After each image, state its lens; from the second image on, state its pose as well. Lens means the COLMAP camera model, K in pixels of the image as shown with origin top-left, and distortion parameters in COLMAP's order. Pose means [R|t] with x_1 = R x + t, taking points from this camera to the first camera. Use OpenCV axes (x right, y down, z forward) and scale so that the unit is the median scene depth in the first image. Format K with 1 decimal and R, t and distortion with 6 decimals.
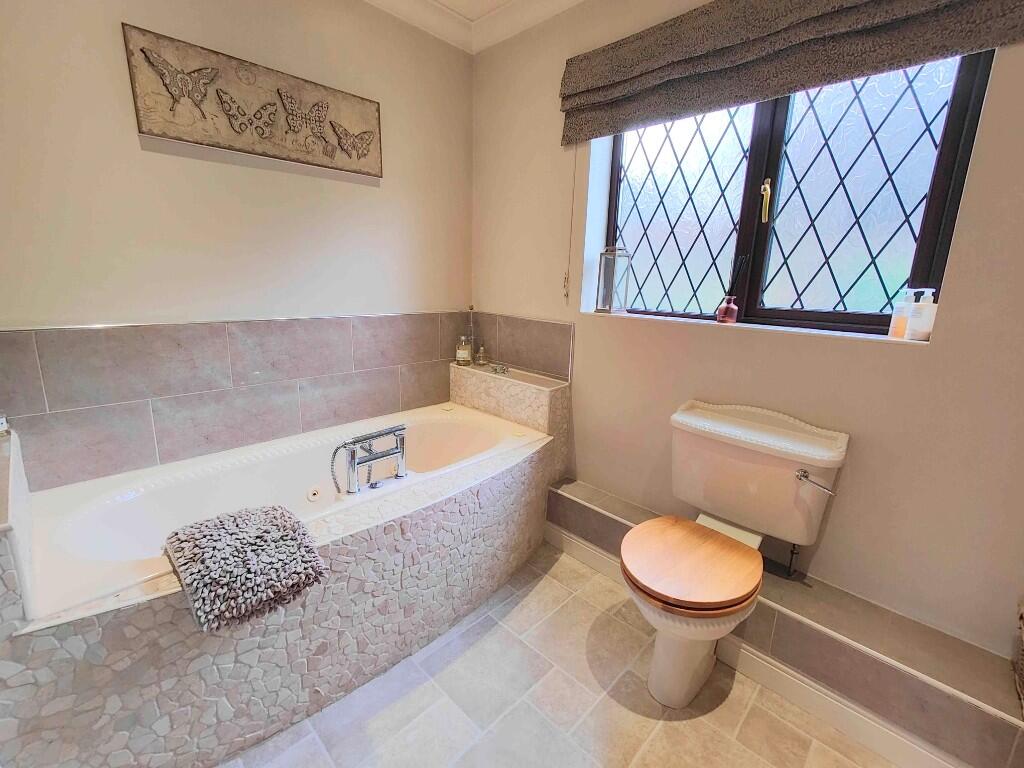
lens RADIAL K [[452.9, 0, 511.1], [0, 452.9, 380.6], [0, 0, 1]] dist [0.007198, -0.000457]
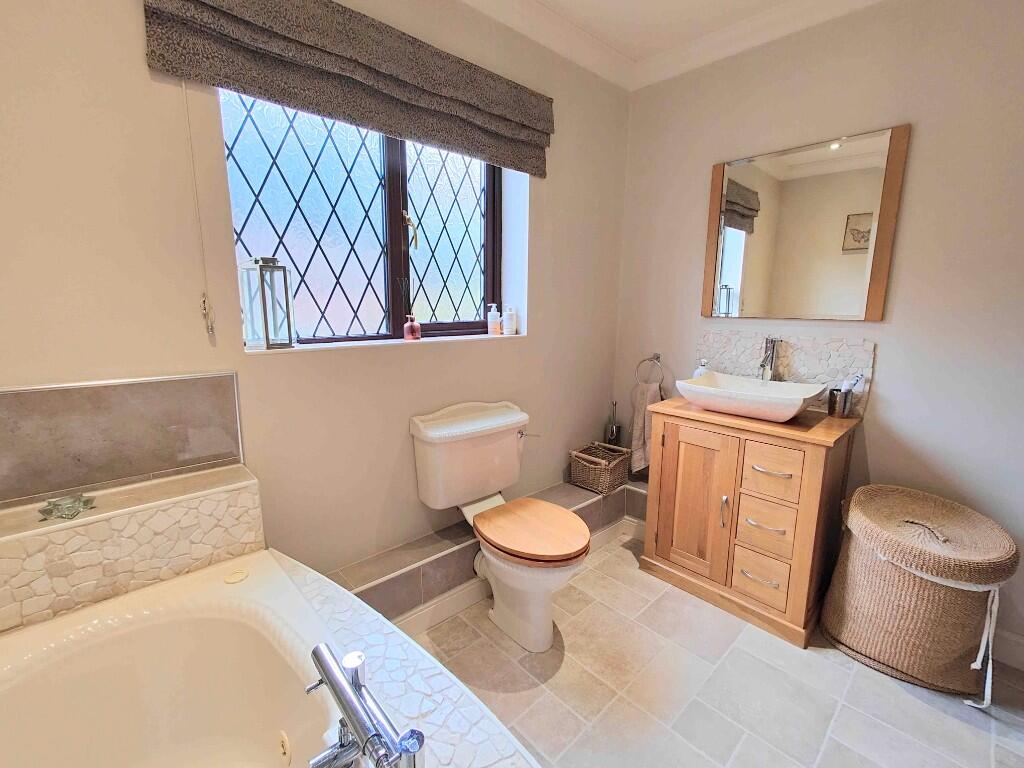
lens RADIAL K [[452.9, 0, 511.1], [0, 452.9, 380.6], [0, 0, 1]] dist [0.007198, -0.000457]
pose [[0.041225, -0.203810, 0.978142, -0.599656], [0.209798, 0.958915, 0.190962, -0.194993], [-0.976875, 0.197340, 0.082290, 0.716373]]
